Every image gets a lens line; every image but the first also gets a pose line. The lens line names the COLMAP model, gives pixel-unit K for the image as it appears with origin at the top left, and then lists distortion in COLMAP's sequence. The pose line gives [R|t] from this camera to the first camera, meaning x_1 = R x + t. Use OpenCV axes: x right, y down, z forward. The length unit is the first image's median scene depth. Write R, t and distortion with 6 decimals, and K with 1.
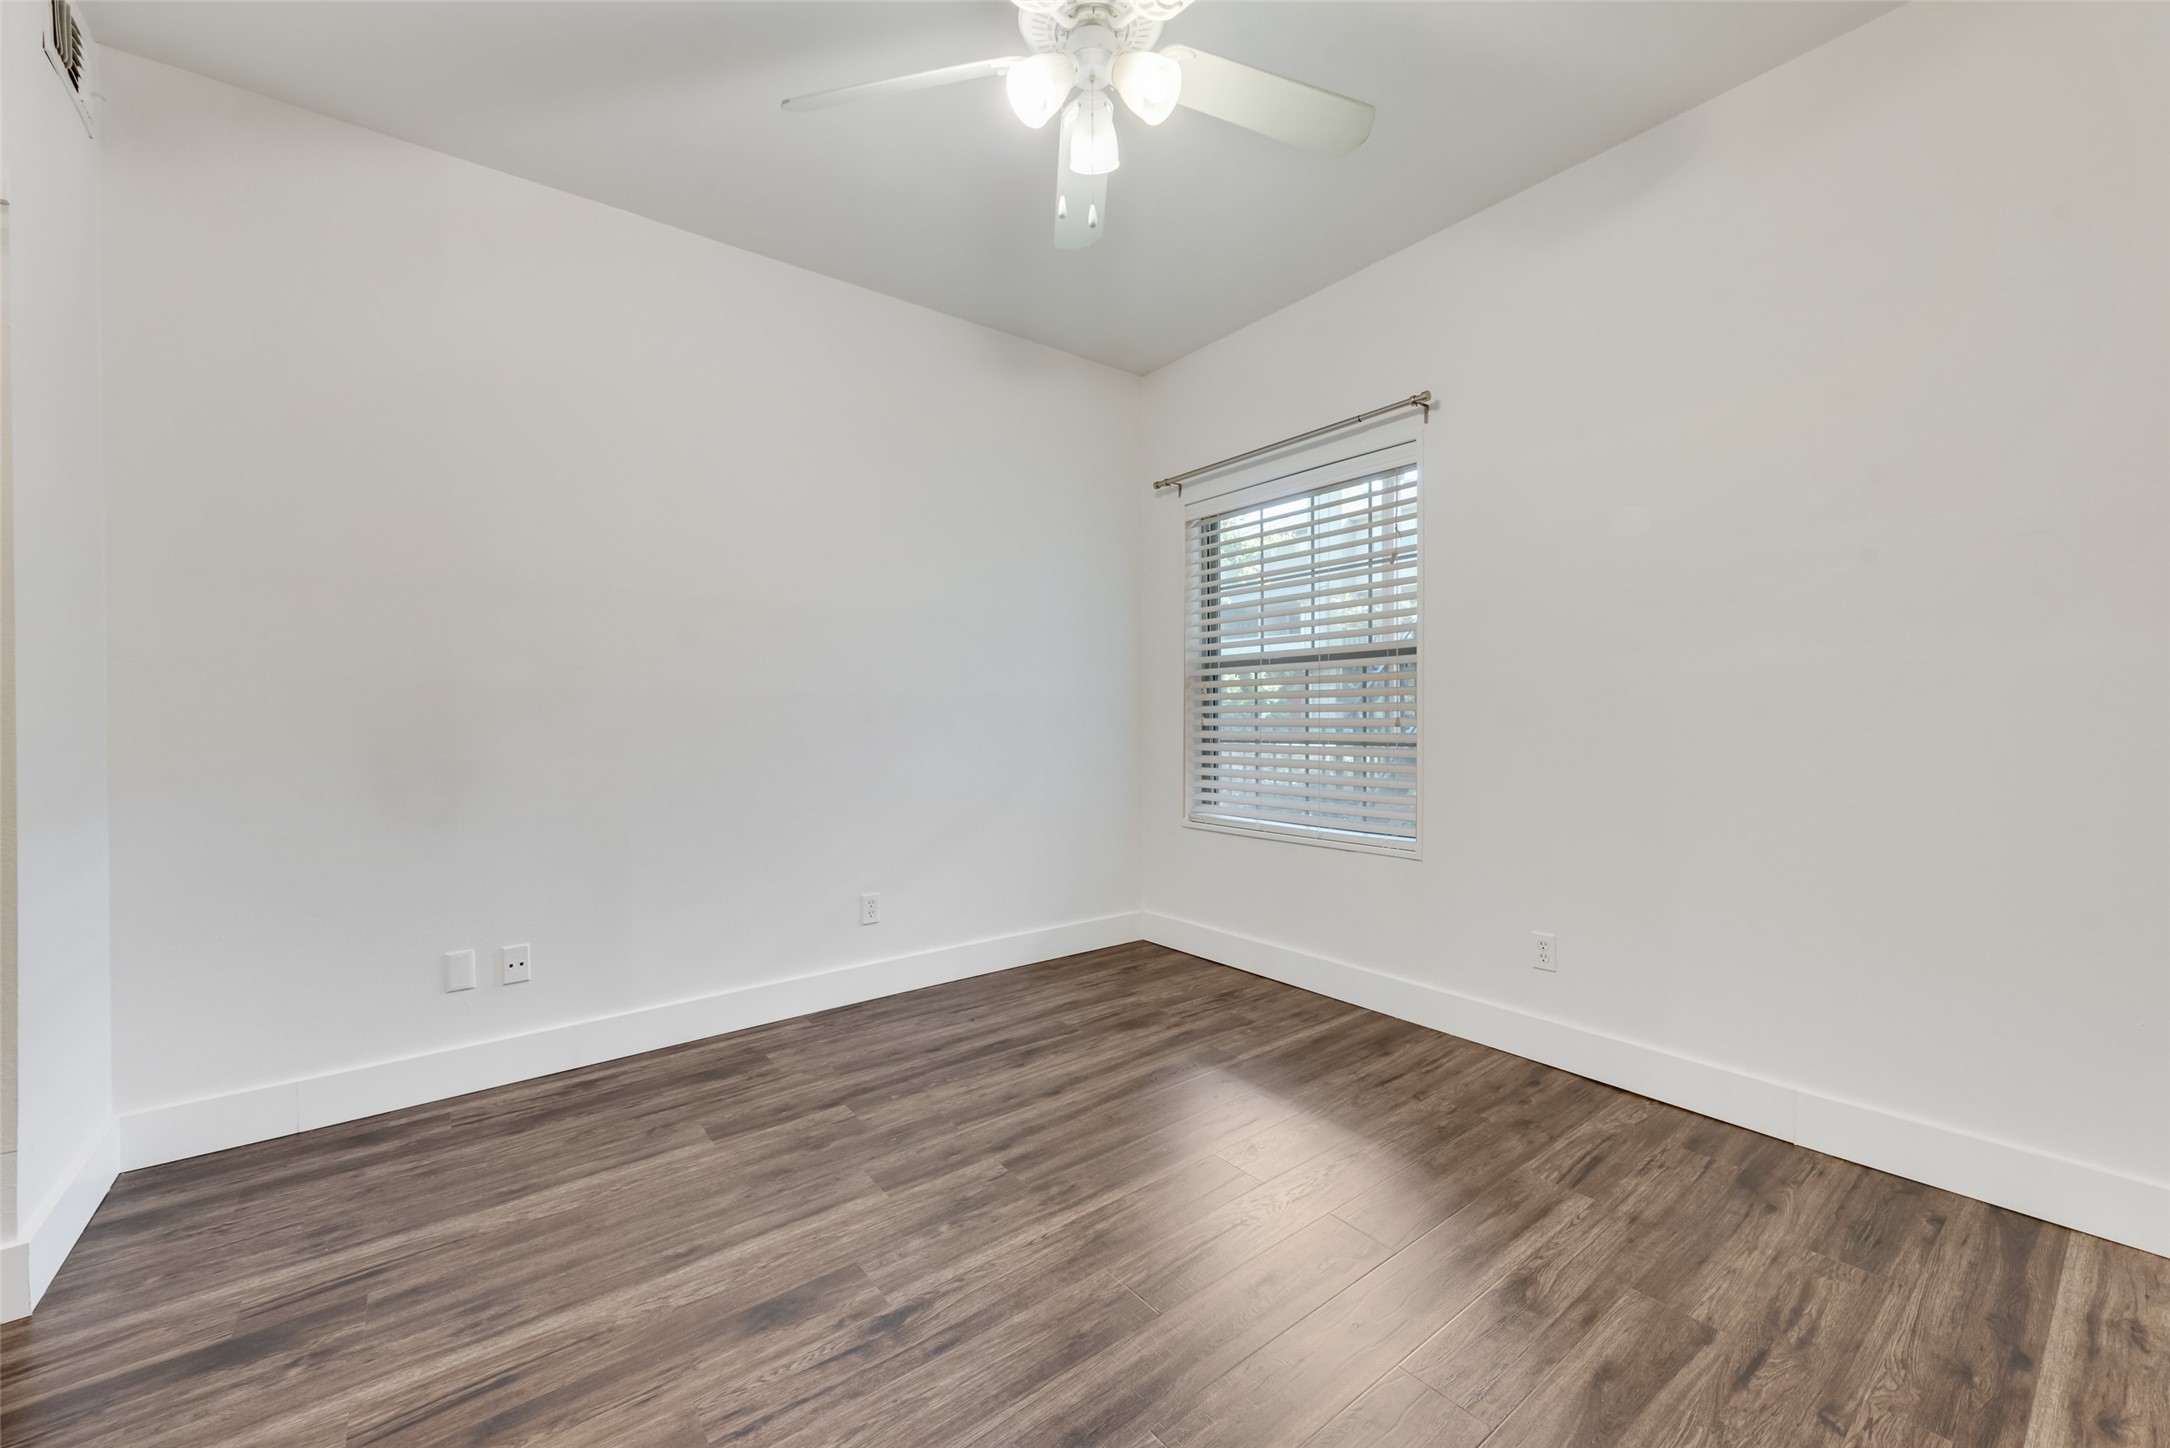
lens RADIAL K [[838.2, 0, 1063.8], [0, 838.2, 715.4], [0, 0, 1]] dist [0.000257, 0.000115]
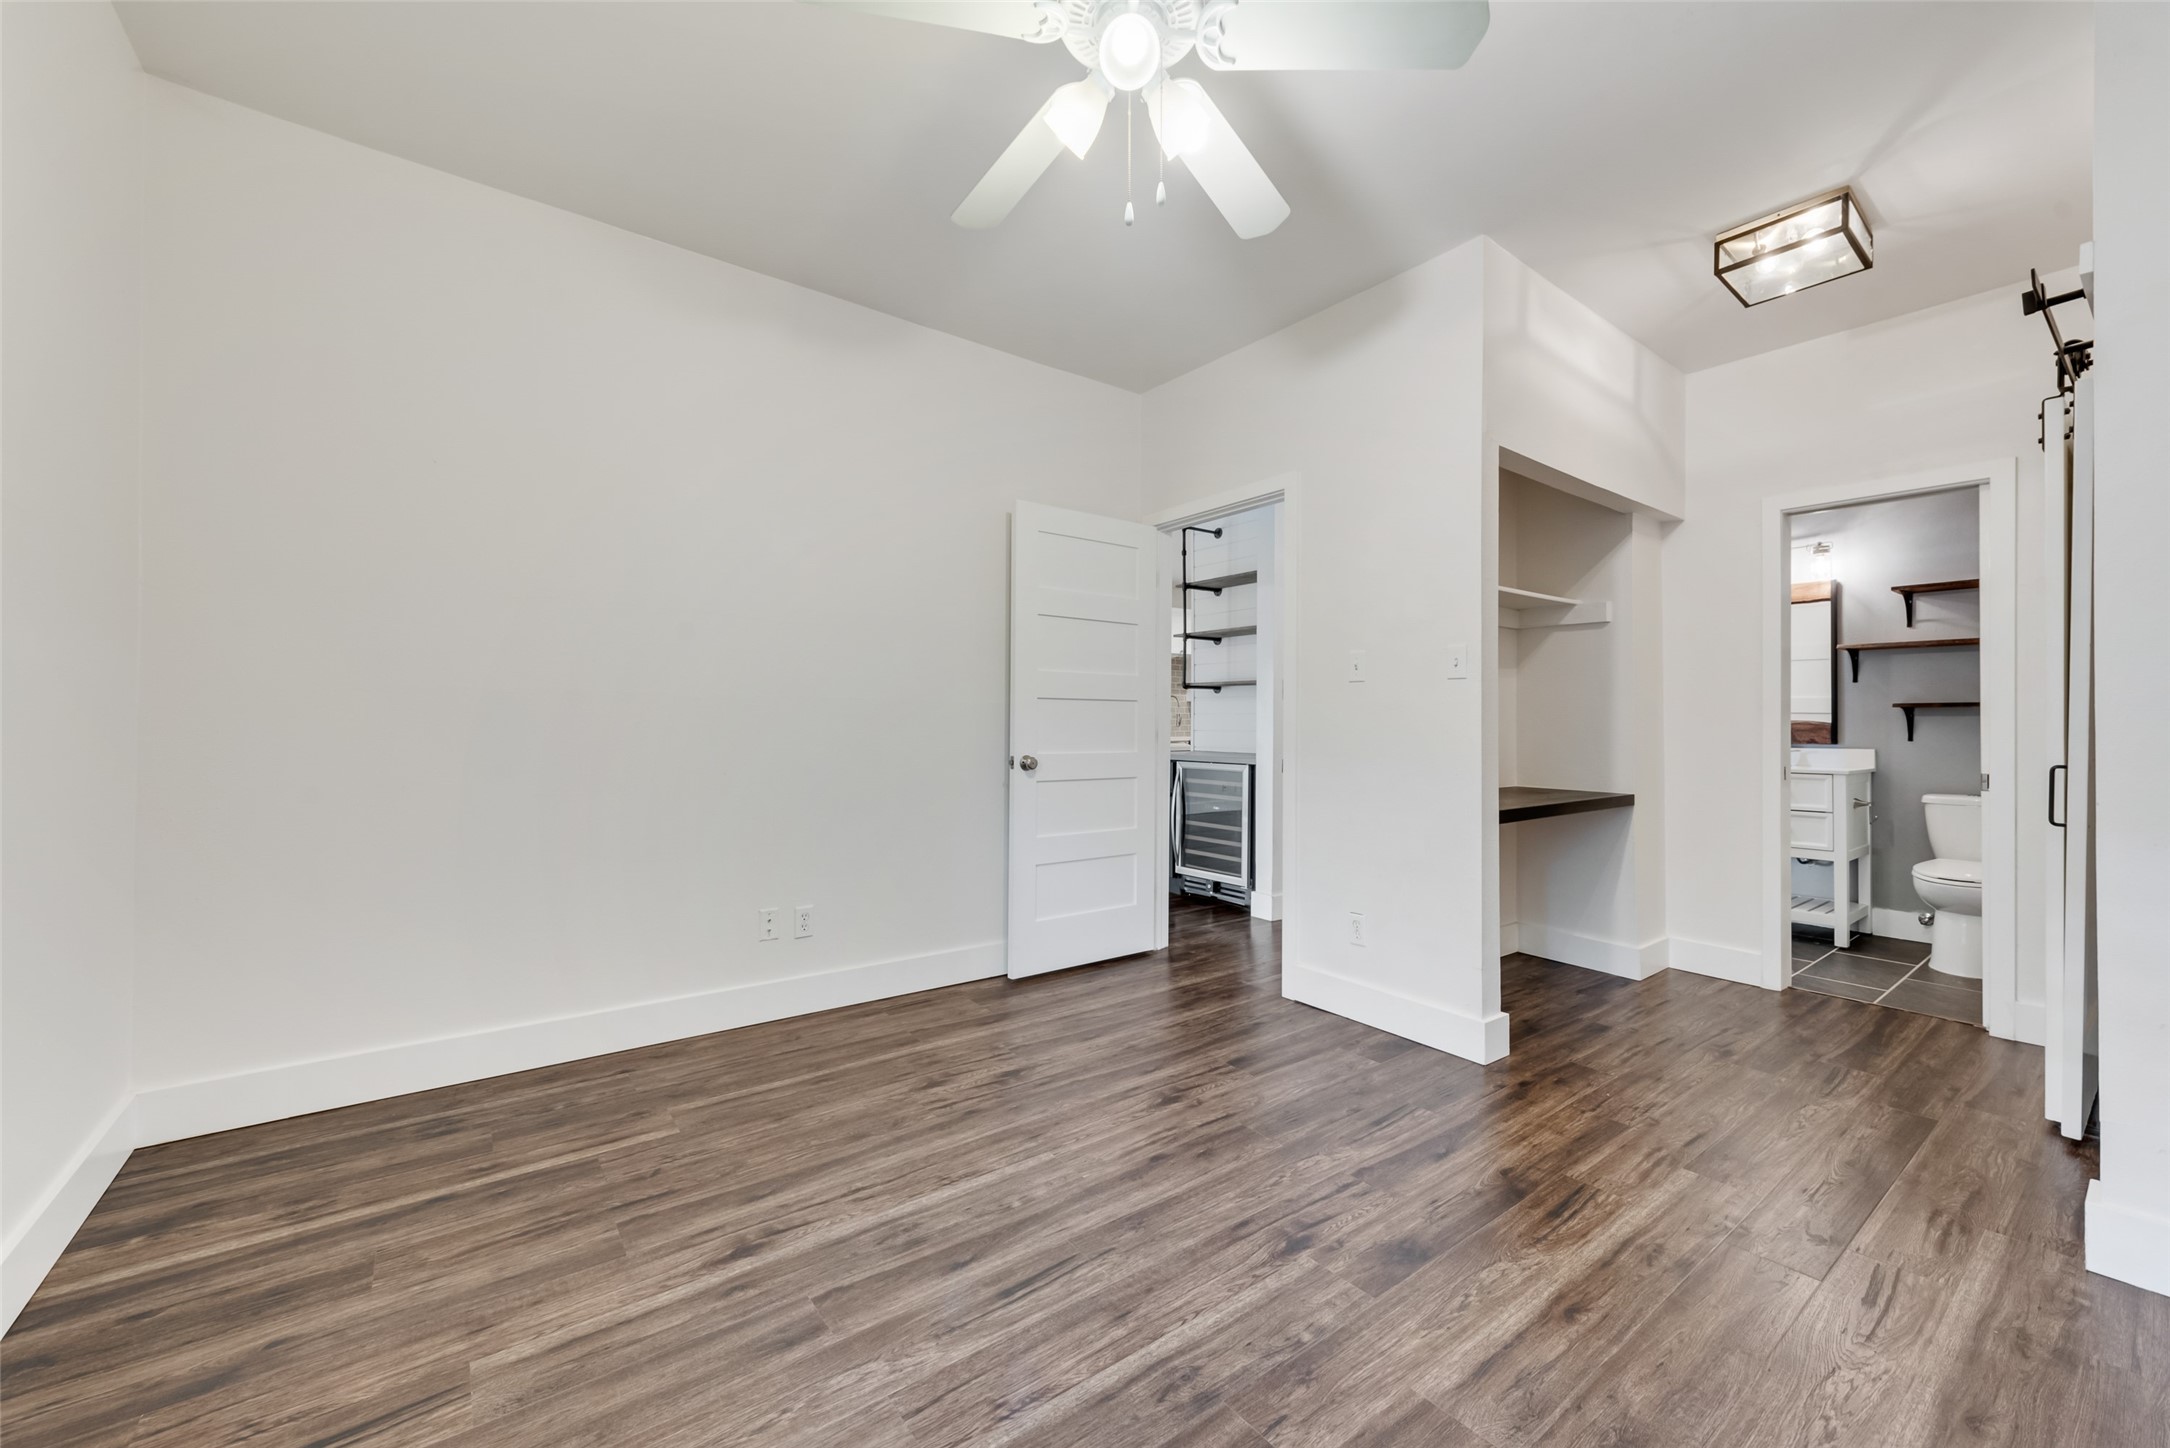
lens RADIAL K [[838.2, 0, 1080.7], [0, 838.2, 726.5], [0, 0, 1]] dist [0.000257, 0.000115]
pose [[-0.999975, -0.002061, -0.006691, 0.104249], [-0.002081, 0.999994, 0.002940, -0.001687], [0.006685, 0.002954, -0.999973, 2.129996]]
